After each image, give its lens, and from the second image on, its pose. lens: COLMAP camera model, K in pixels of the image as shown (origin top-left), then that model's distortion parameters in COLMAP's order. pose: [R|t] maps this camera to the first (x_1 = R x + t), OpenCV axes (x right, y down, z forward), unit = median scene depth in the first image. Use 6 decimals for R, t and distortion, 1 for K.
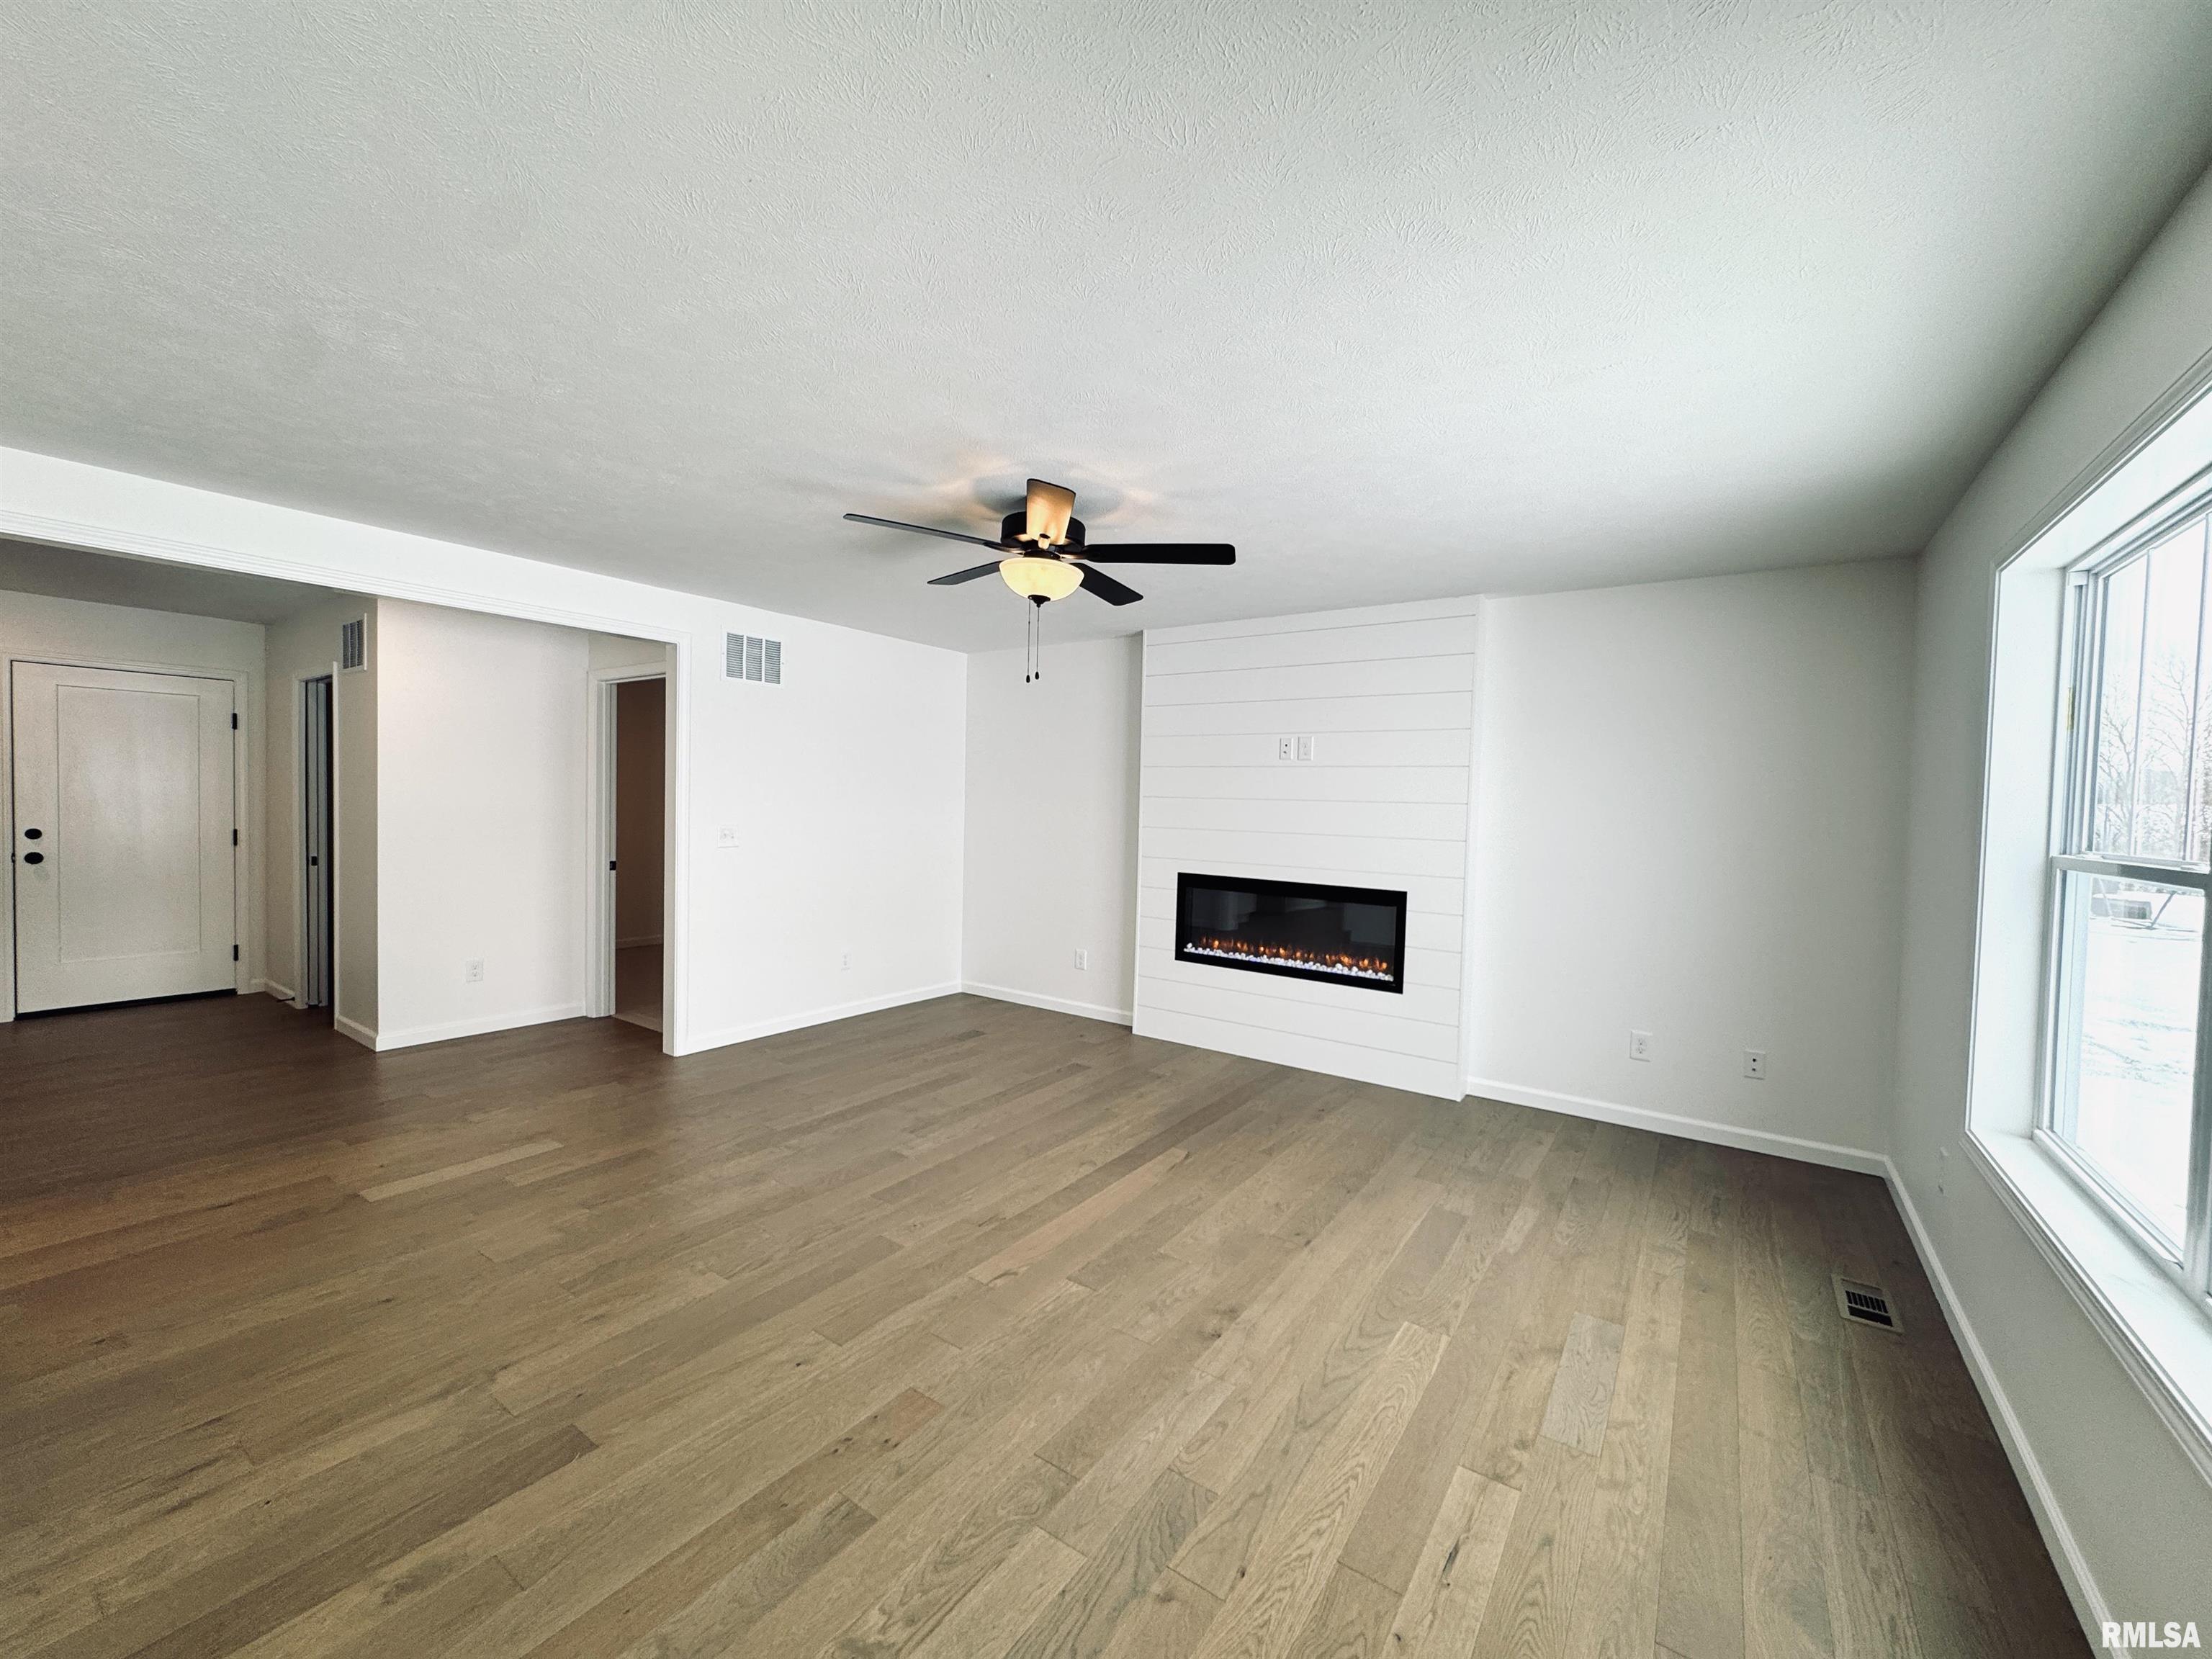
lens RADIAL K [[885.0, 0, 1098.6], [0, 885.0, 829.9], [0, 0, 1]] dist [0.001630, 0.000244]
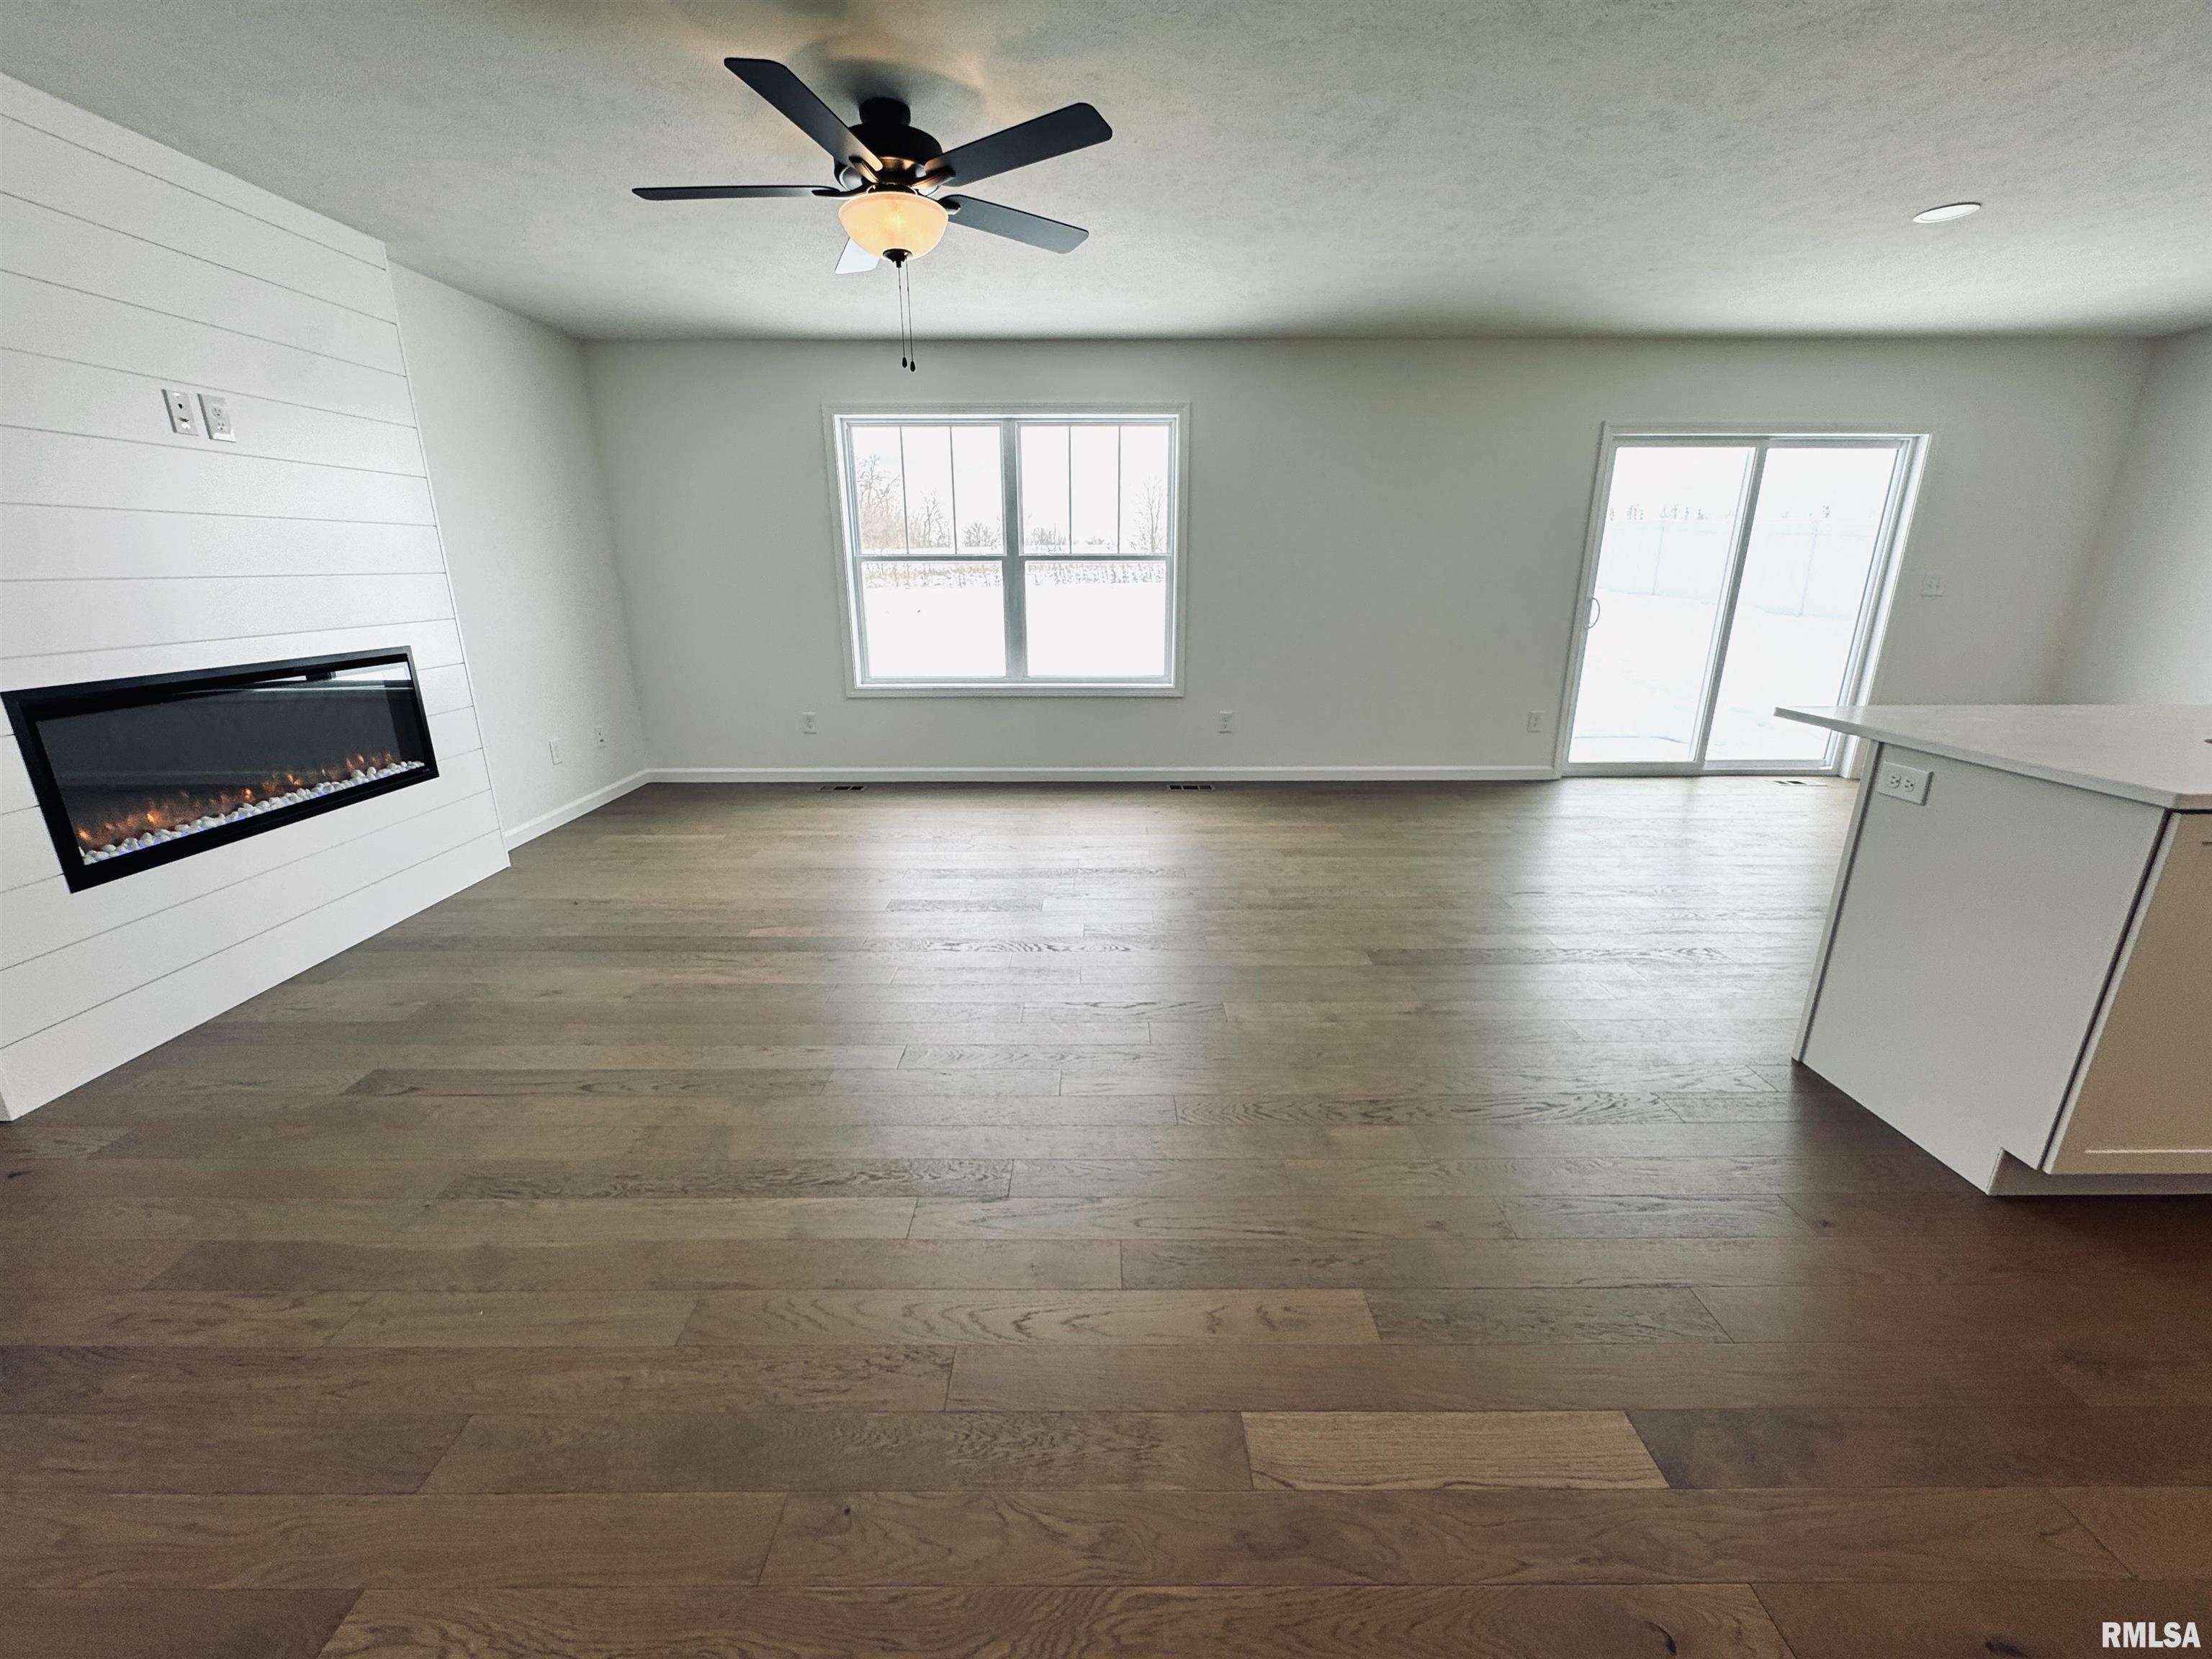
lens RADIAL K [[885.0, 0, 1098.6], [0, 885.0, 829.9], [0, 0, 1]] dist [0.001630, 0.000244]
pose [[-0.579255, -0.259314, 0.772800, -0.707235], [0.014756, 0.944560, 0.328008, -0.026084], [-0.815013, 0.201404, -0.543315, 1.067093]]
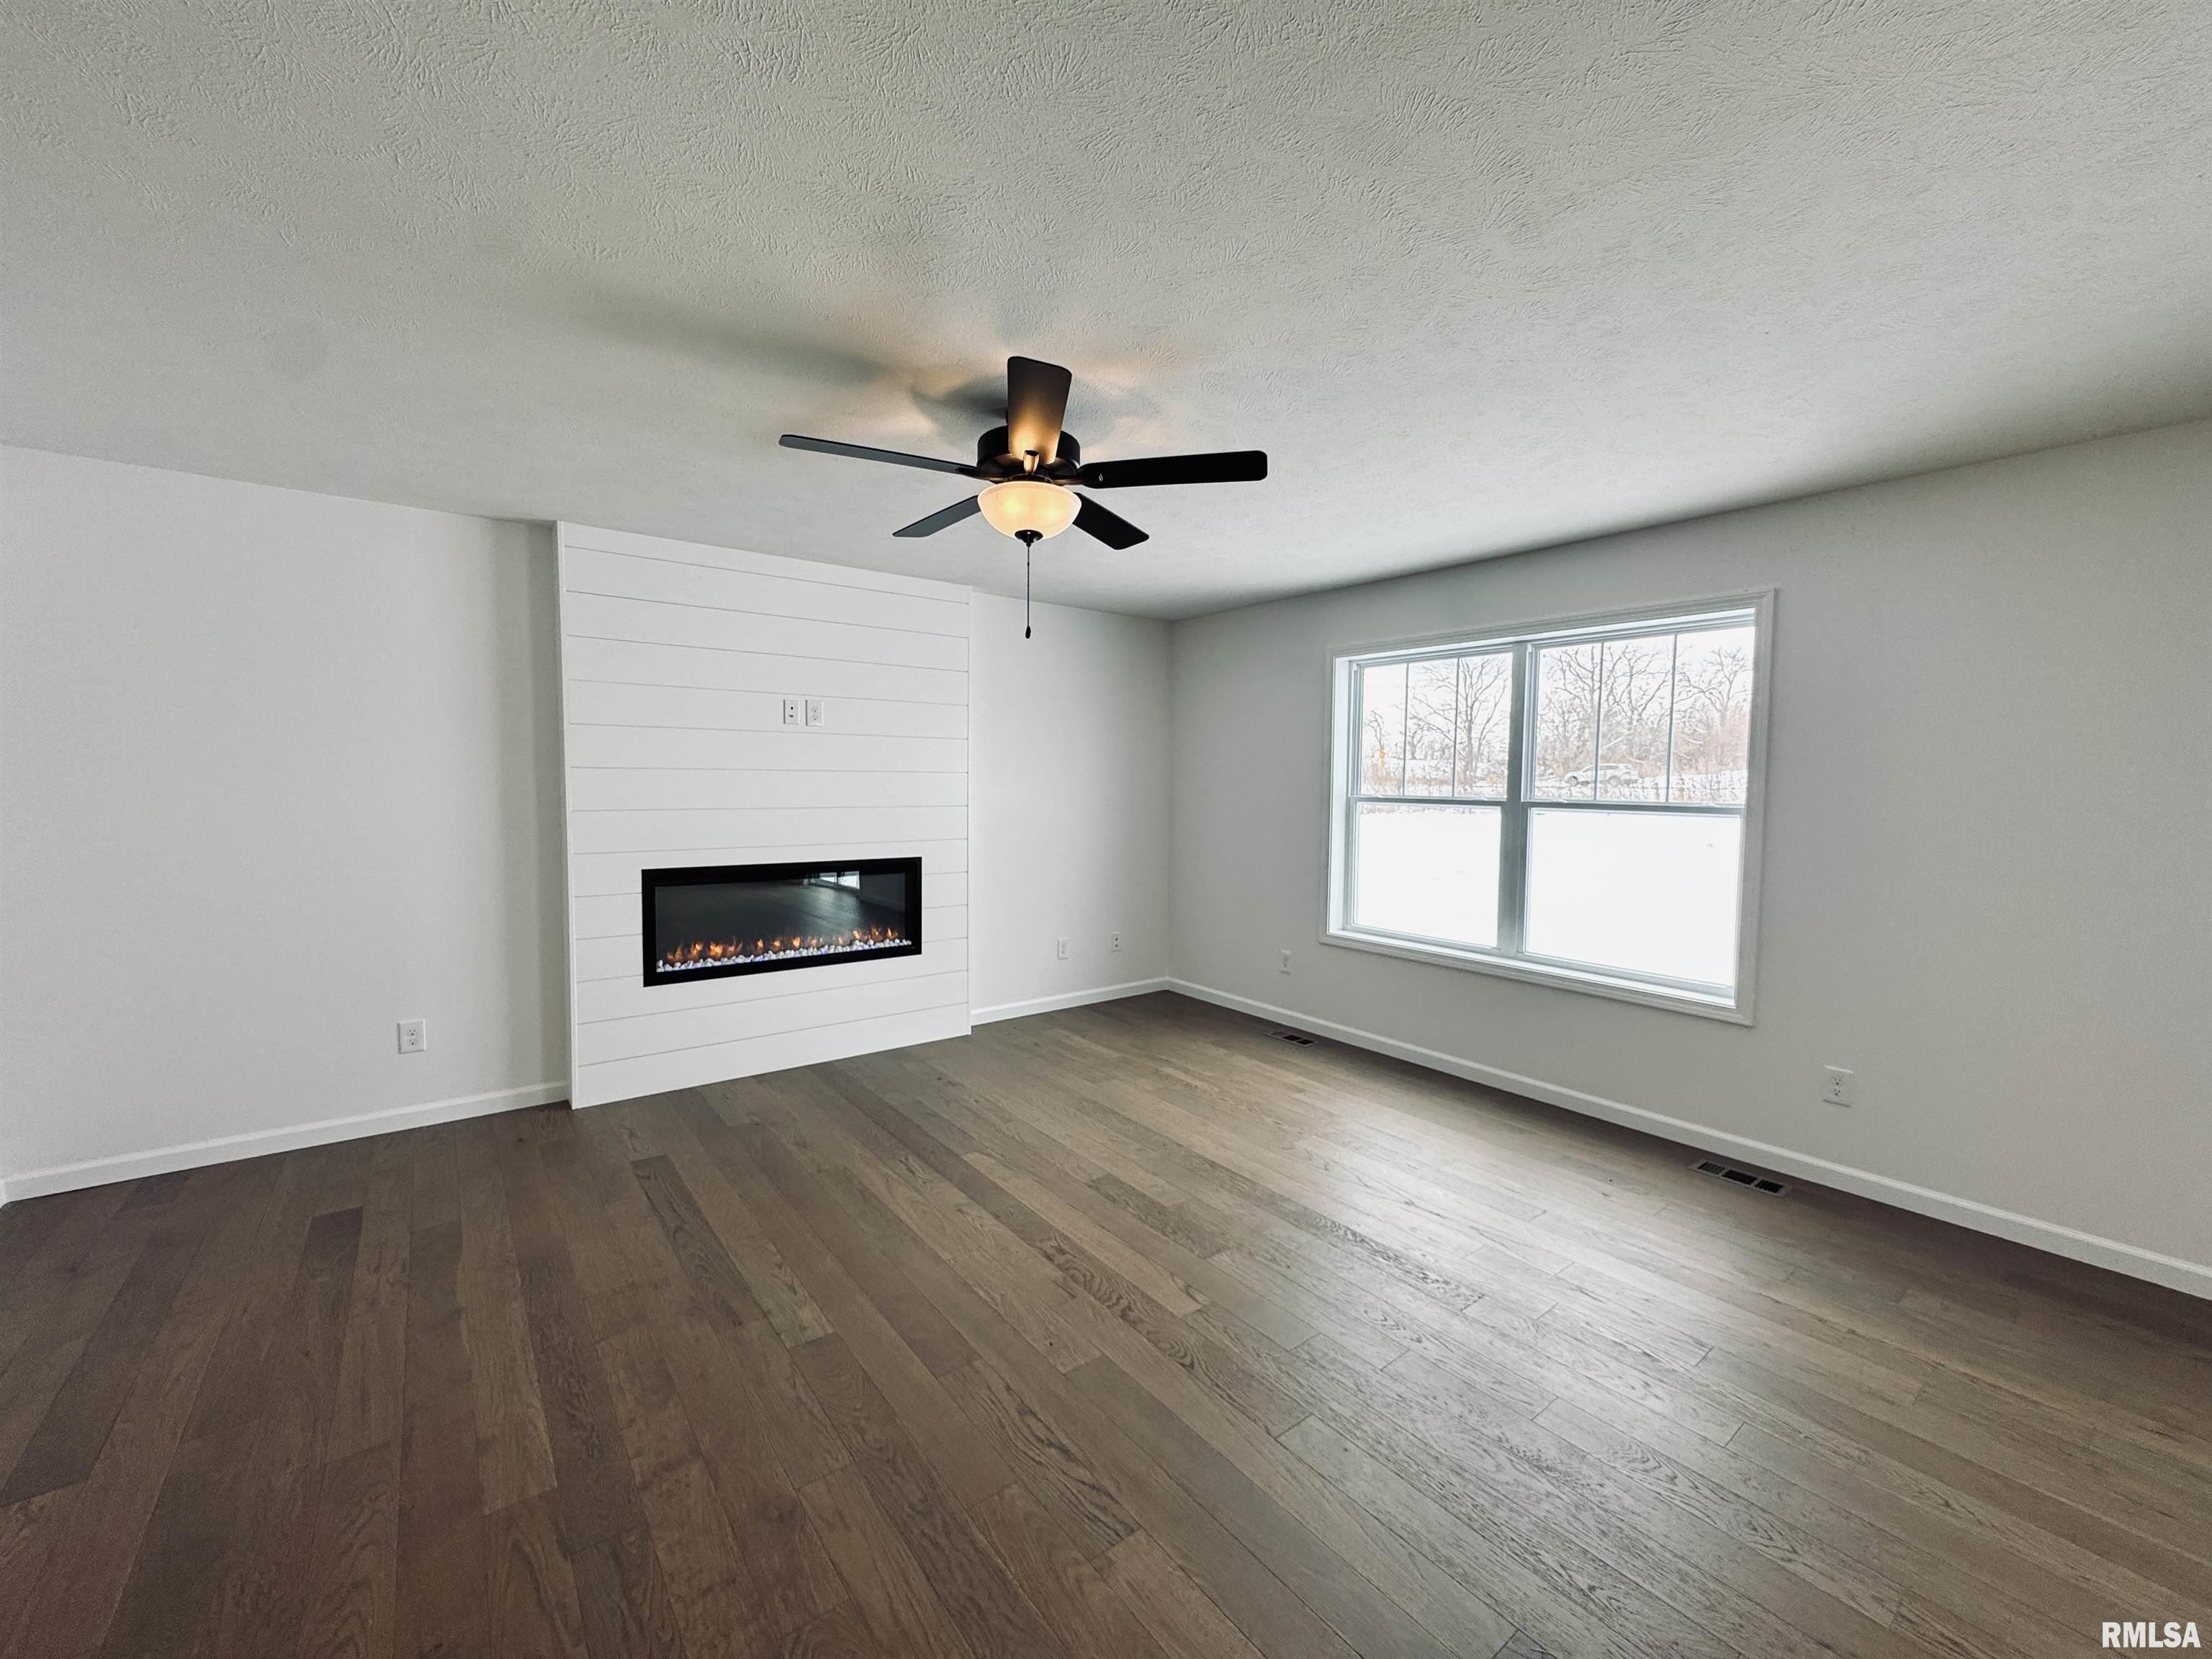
lens RADIAL K [[881.0, 0, 1106.0], [0, 881.0, 829.5], [0, 0, 1]] dist [-0.004688, -0.000287]
pose [[0.293246, -0.078985, 0.952769, -0.646906], [0.028087, 0.996863, 0.073996, -0.038257], [-0.955624, 0.005062, 0.294544, 0.533689]]
